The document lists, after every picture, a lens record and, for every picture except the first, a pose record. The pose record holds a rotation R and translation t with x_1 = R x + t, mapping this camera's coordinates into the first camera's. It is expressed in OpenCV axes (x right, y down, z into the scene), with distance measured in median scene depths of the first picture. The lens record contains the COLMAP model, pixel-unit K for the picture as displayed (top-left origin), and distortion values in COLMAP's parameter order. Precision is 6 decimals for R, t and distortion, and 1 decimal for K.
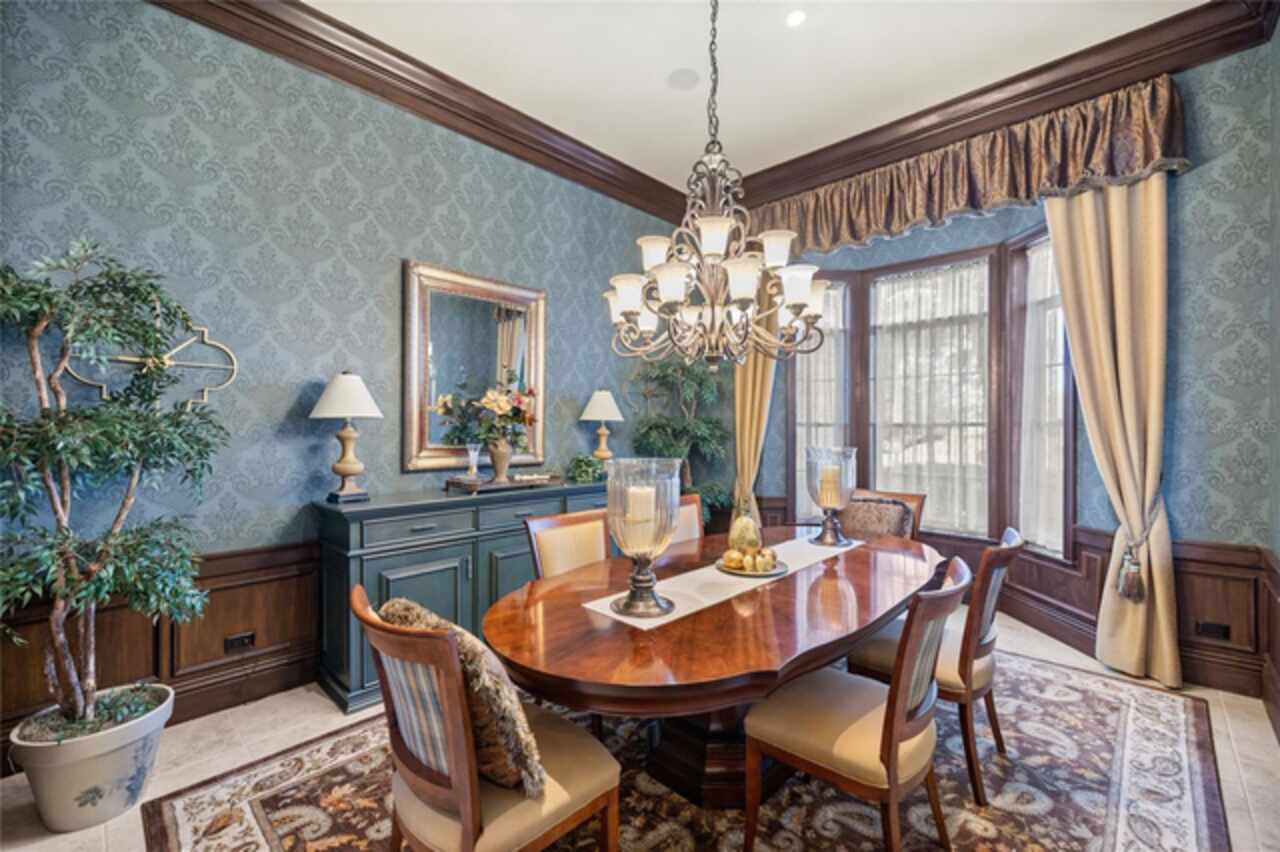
lens RADIAL K [[541.7, 0, 638.5], [0, 541.7, 428.0], [0, 0, 1]] dist [-0.001046, -0.000131]
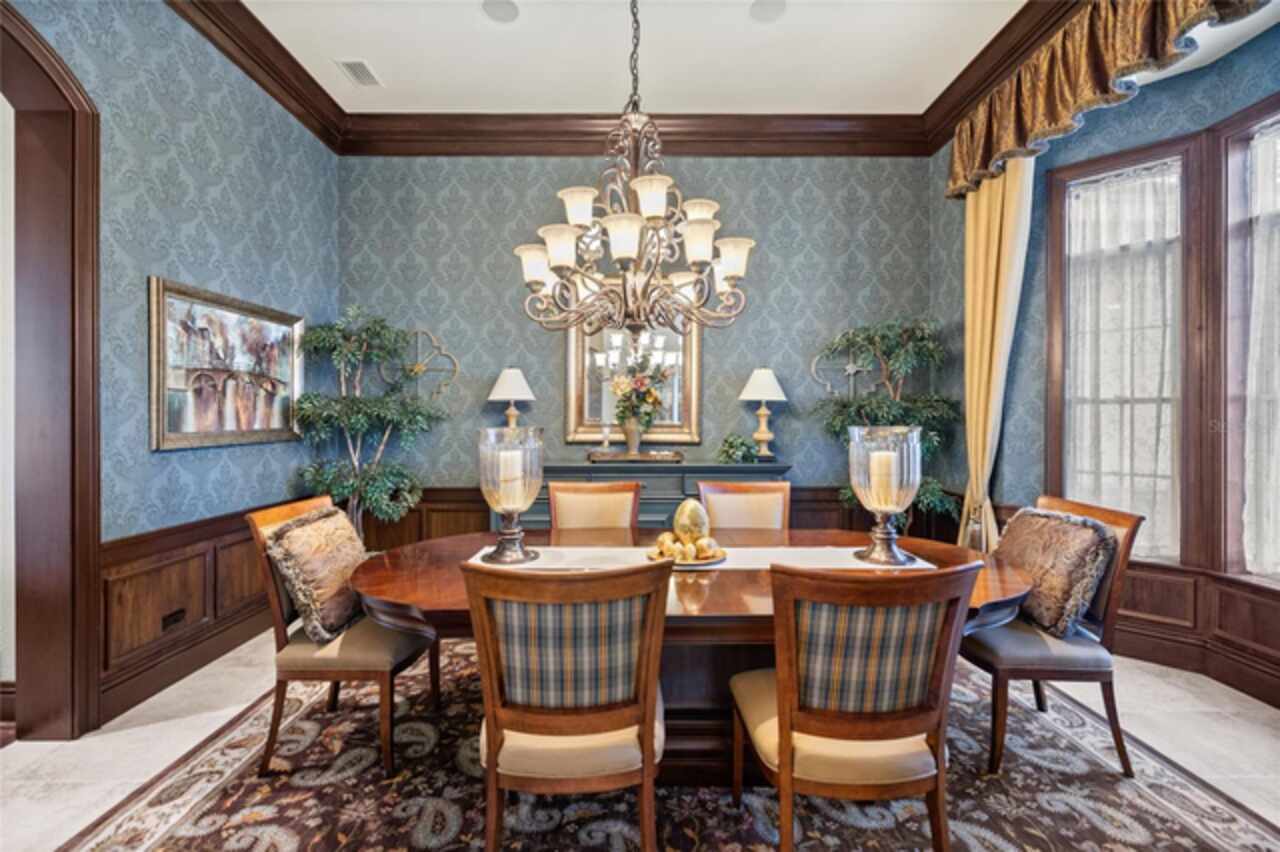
lens RADIAL K [[551.0, 0, 637.6], [0, 551.0, 419.0], [0, 0, 1]] dist [-0.000831, -0.000123]
pose [[0.690632, -0.001296, -0.723206, 0.583076], [-0.001514, 0.999994, -0.003239, 0.026043], [0.723205, 0.003332, 0.690625, 0.227506]]
